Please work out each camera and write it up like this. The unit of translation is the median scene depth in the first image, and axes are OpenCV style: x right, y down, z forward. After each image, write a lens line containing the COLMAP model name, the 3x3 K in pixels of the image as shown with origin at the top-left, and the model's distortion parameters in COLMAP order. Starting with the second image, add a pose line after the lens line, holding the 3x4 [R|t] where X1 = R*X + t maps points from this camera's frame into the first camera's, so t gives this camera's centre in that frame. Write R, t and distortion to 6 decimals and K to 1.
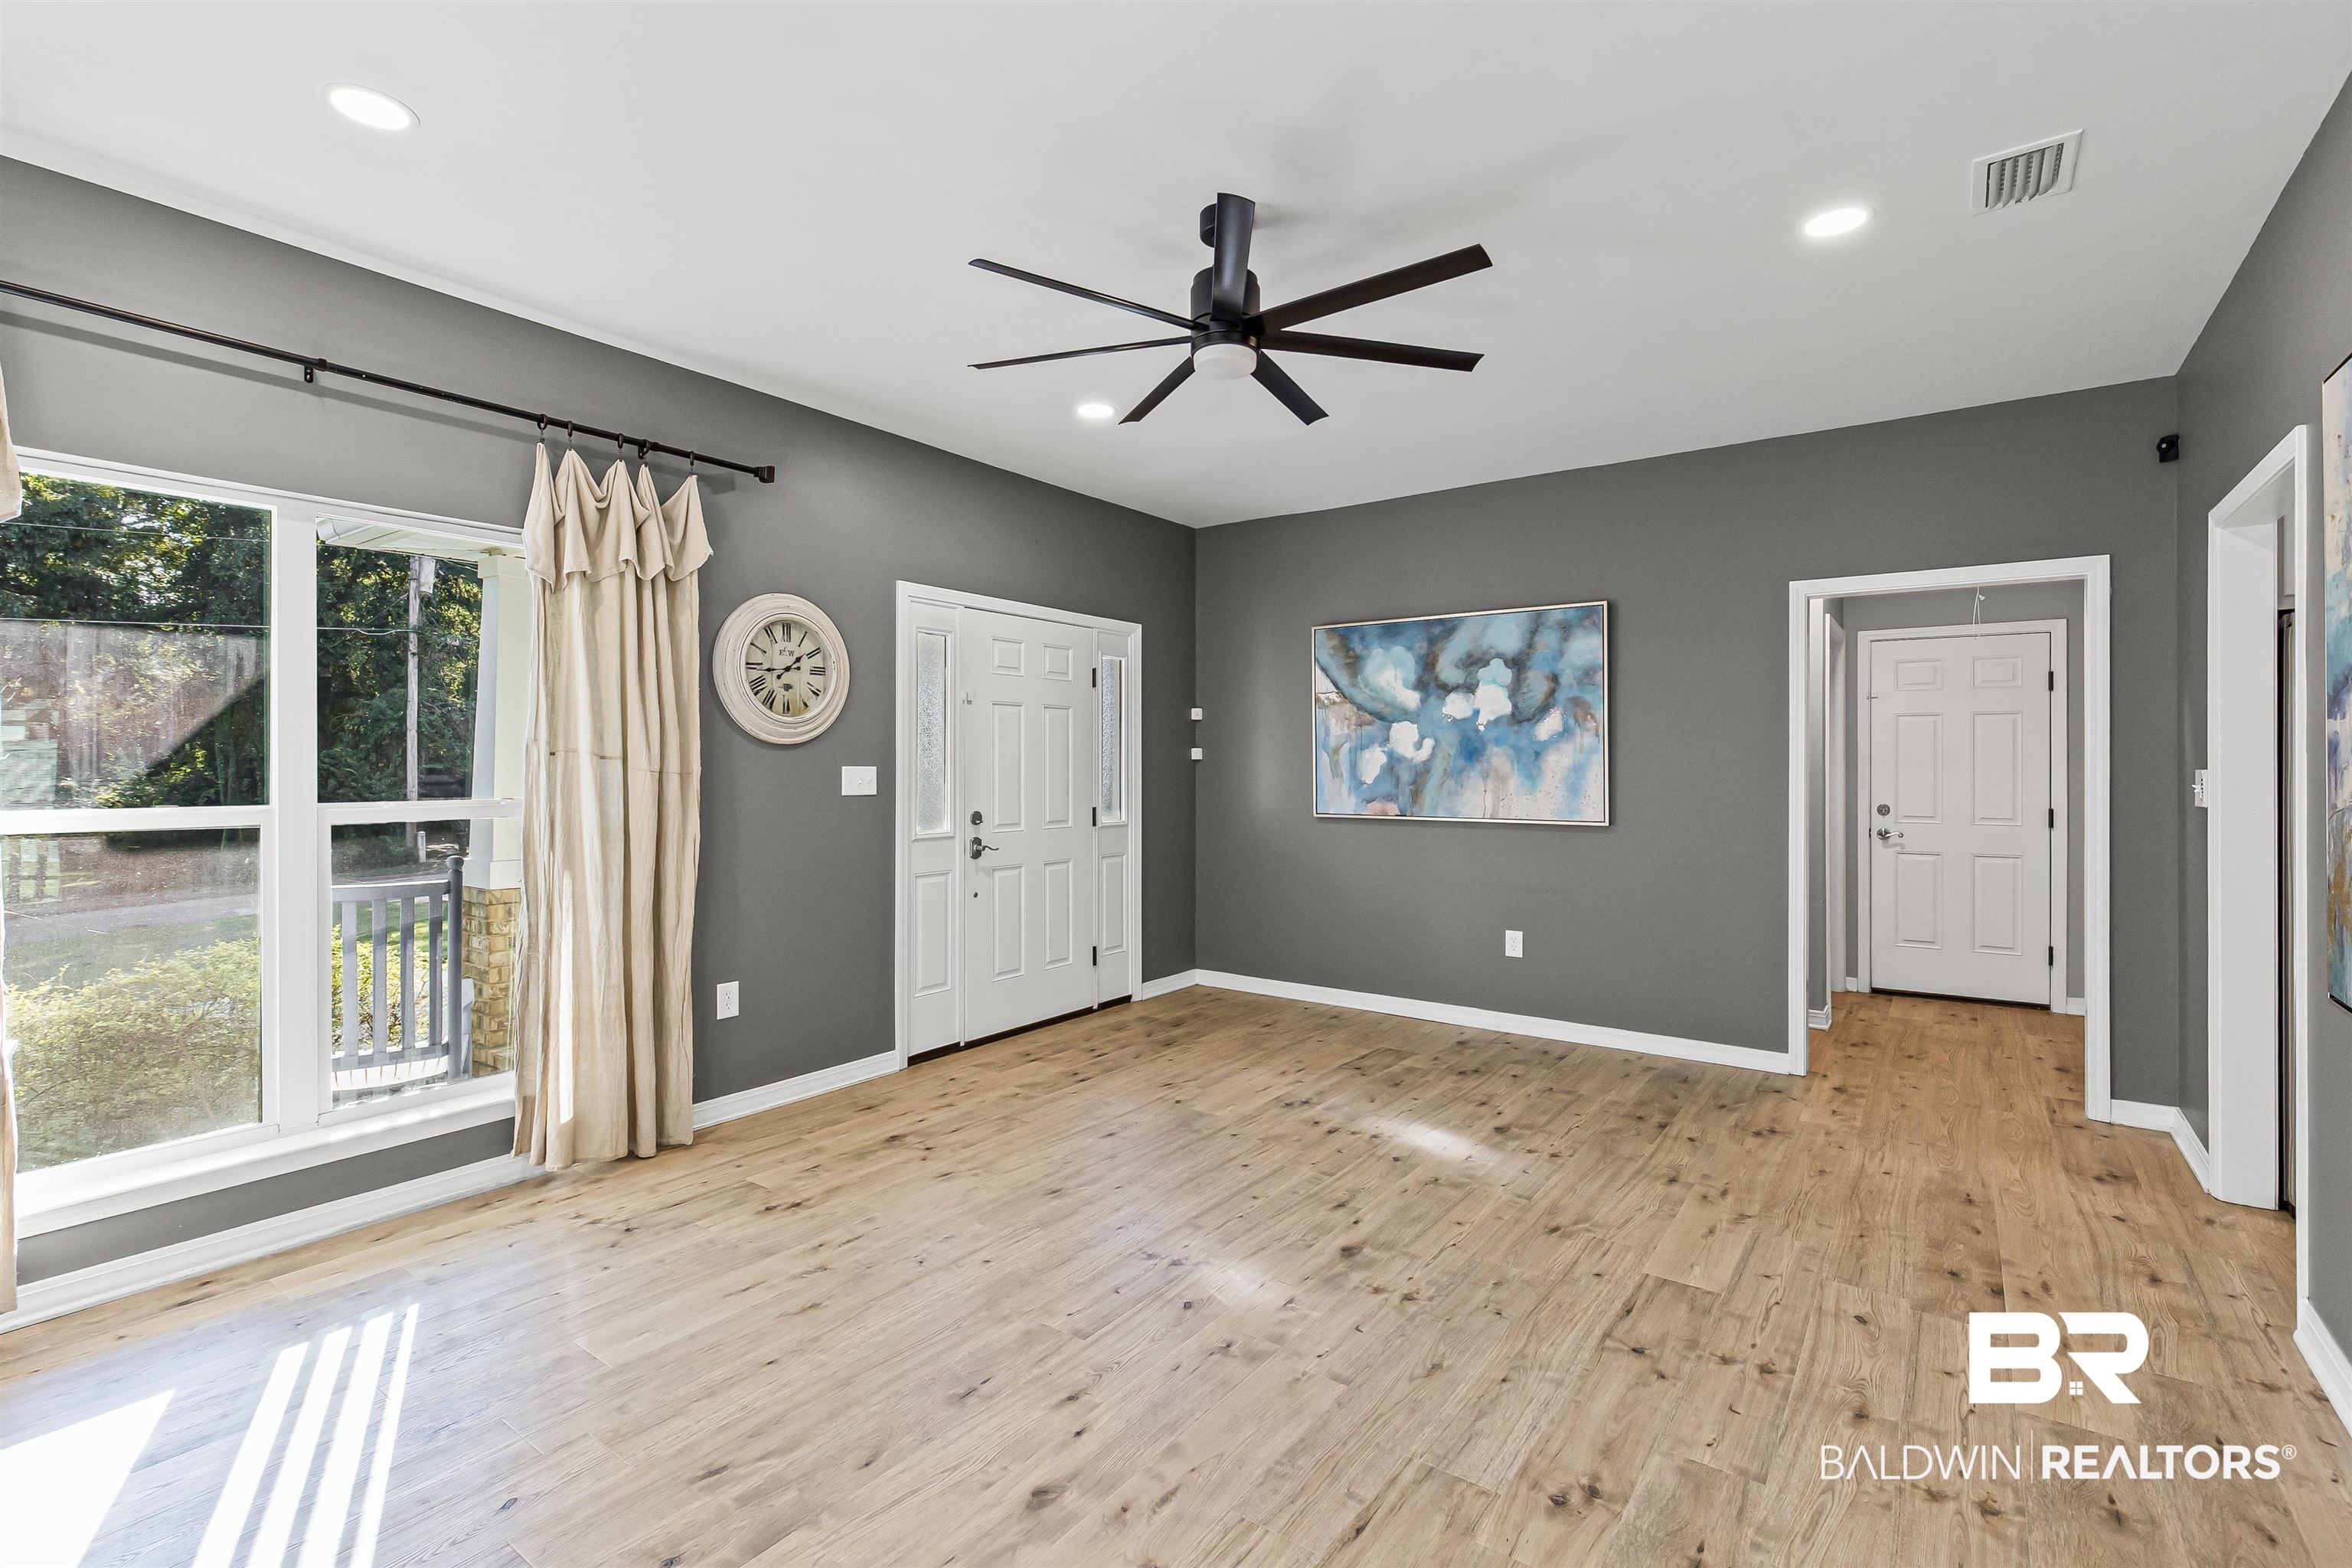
lens RADIAL K [[1069.7, 0, 1164.4], [0, 1069.7, 770.3], [0, 0, 1]] dist [0.004155, -0.000615]
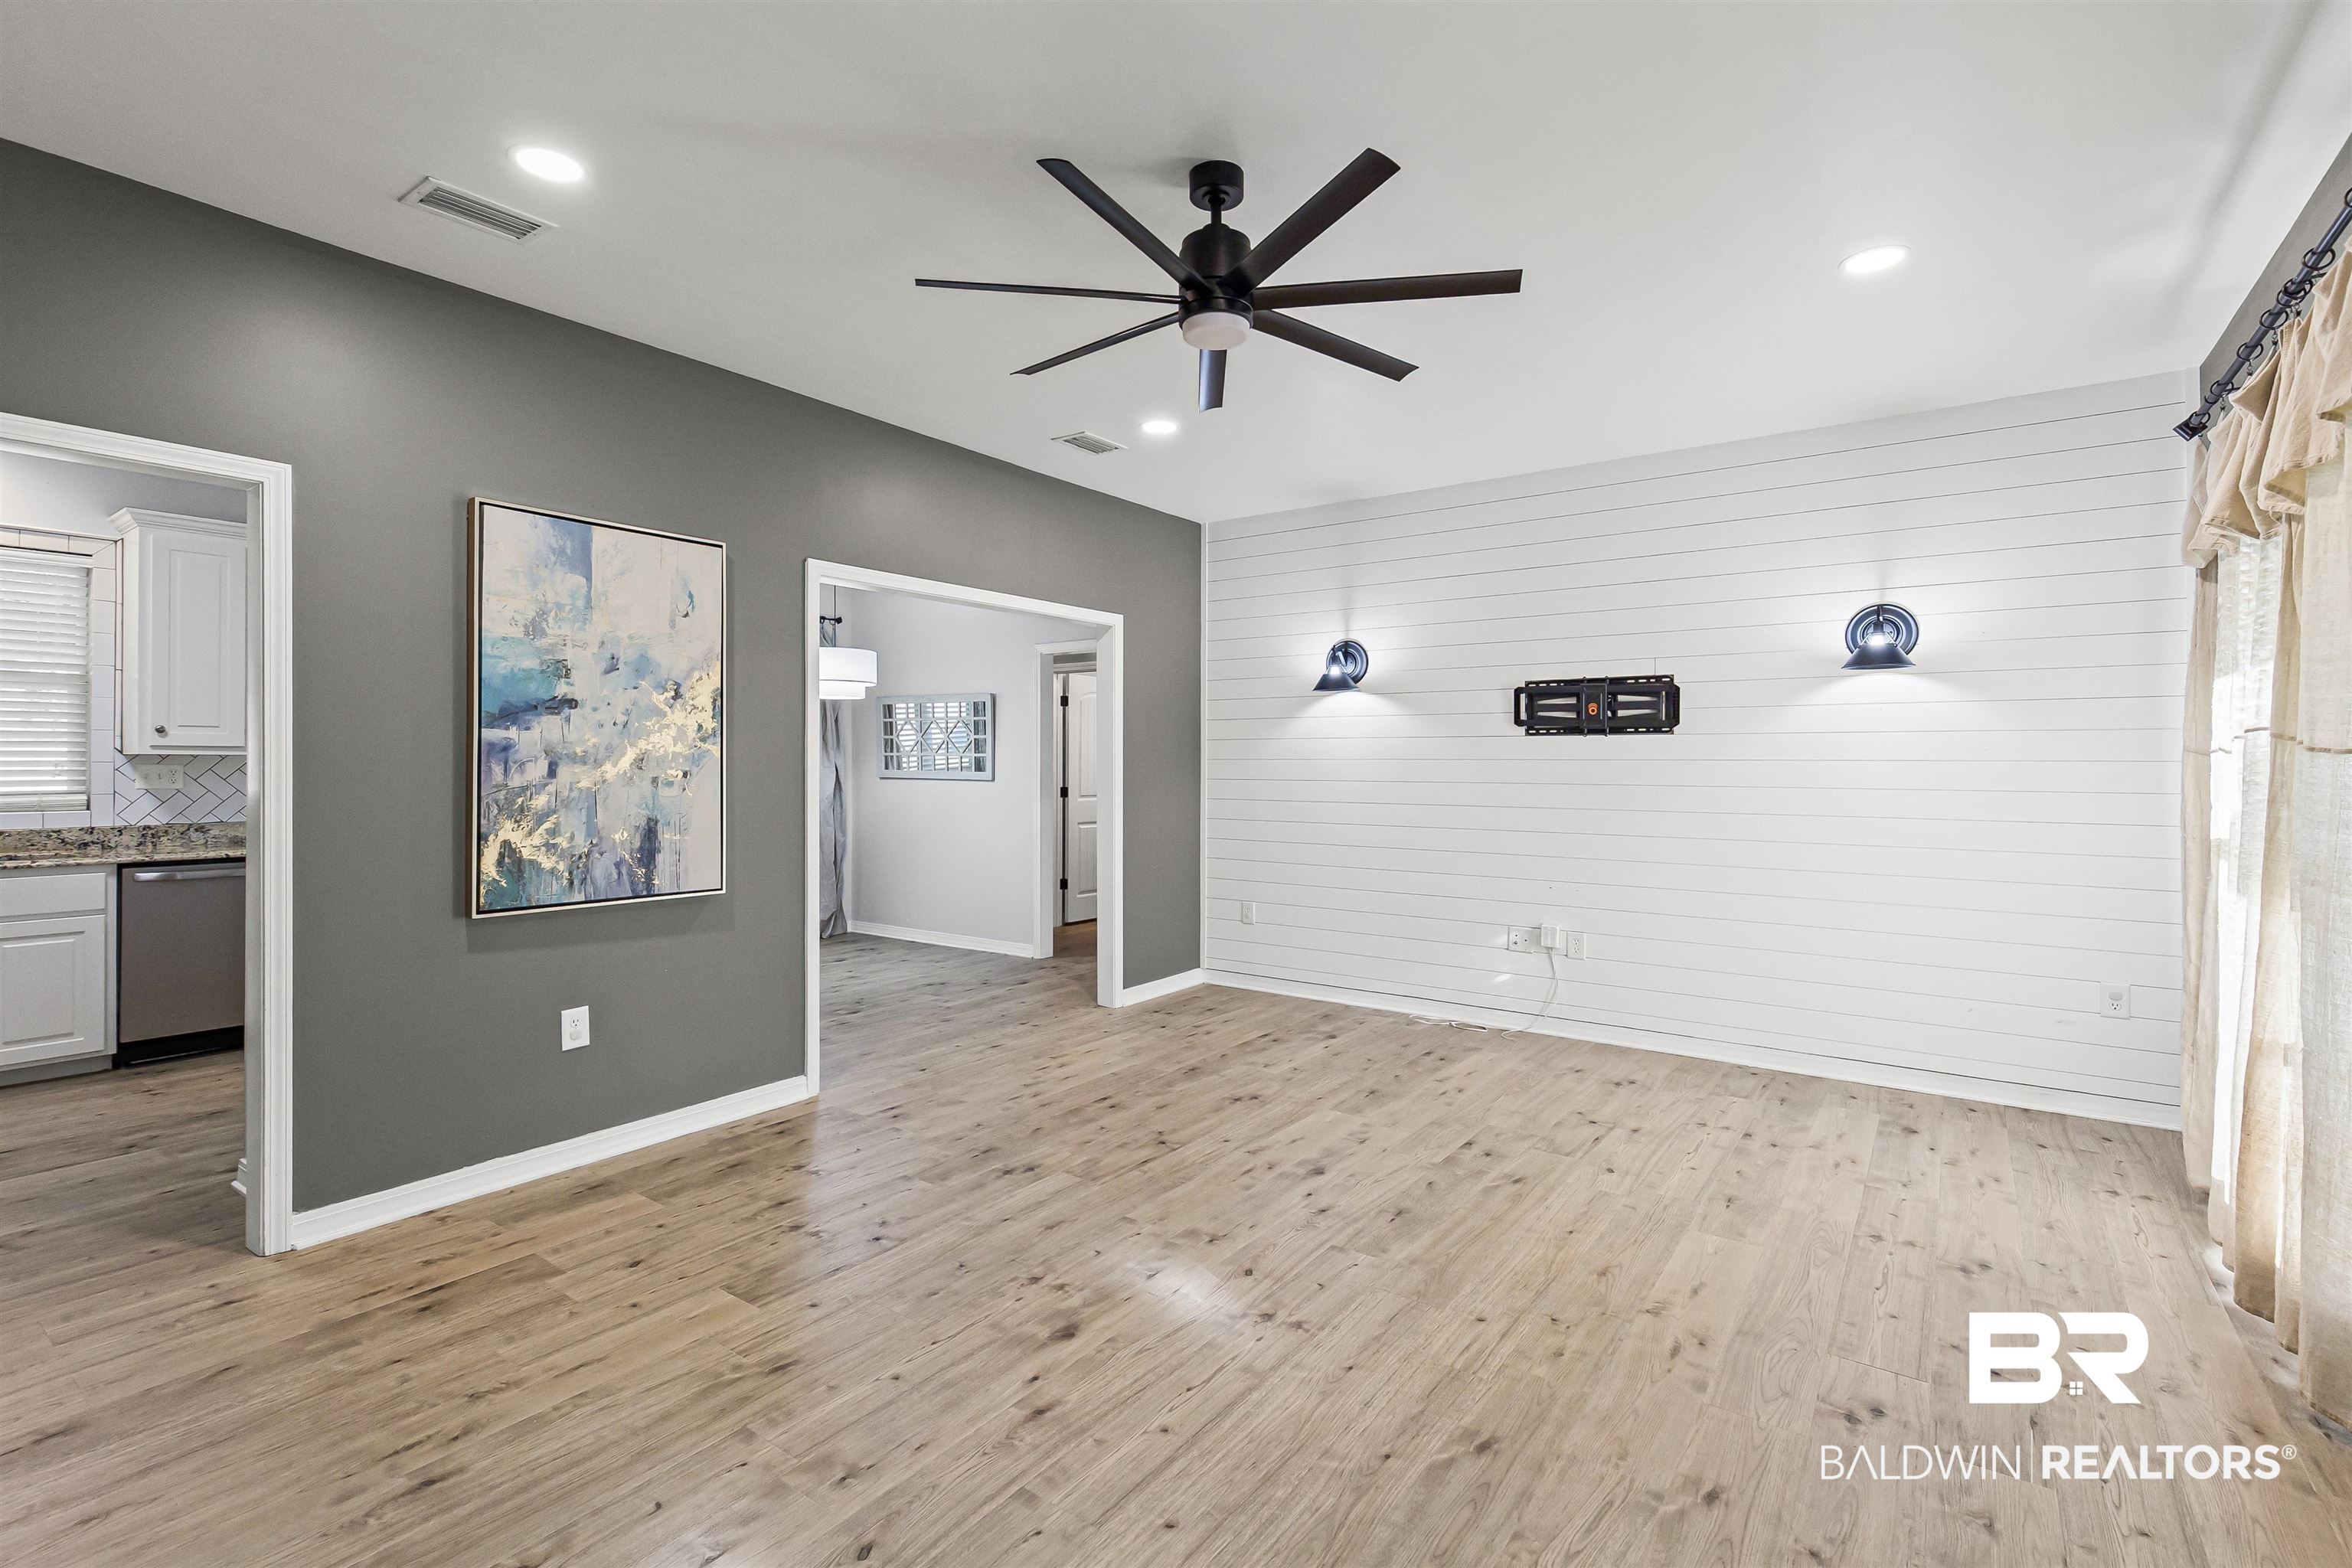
lens RADIAL K [[1069.7, 0, 1181.4], [0, 1069.7, 758.8], [0, 0, 1]] dist [0.004155, -0.000615]
pose [[-0.999819, -0.003060, -0.018765, 0.103477], [-0.003067, 0.999995, 0.000347, -0.007149], [0.018764, 0.000405, -0.999824, 1.939266]]
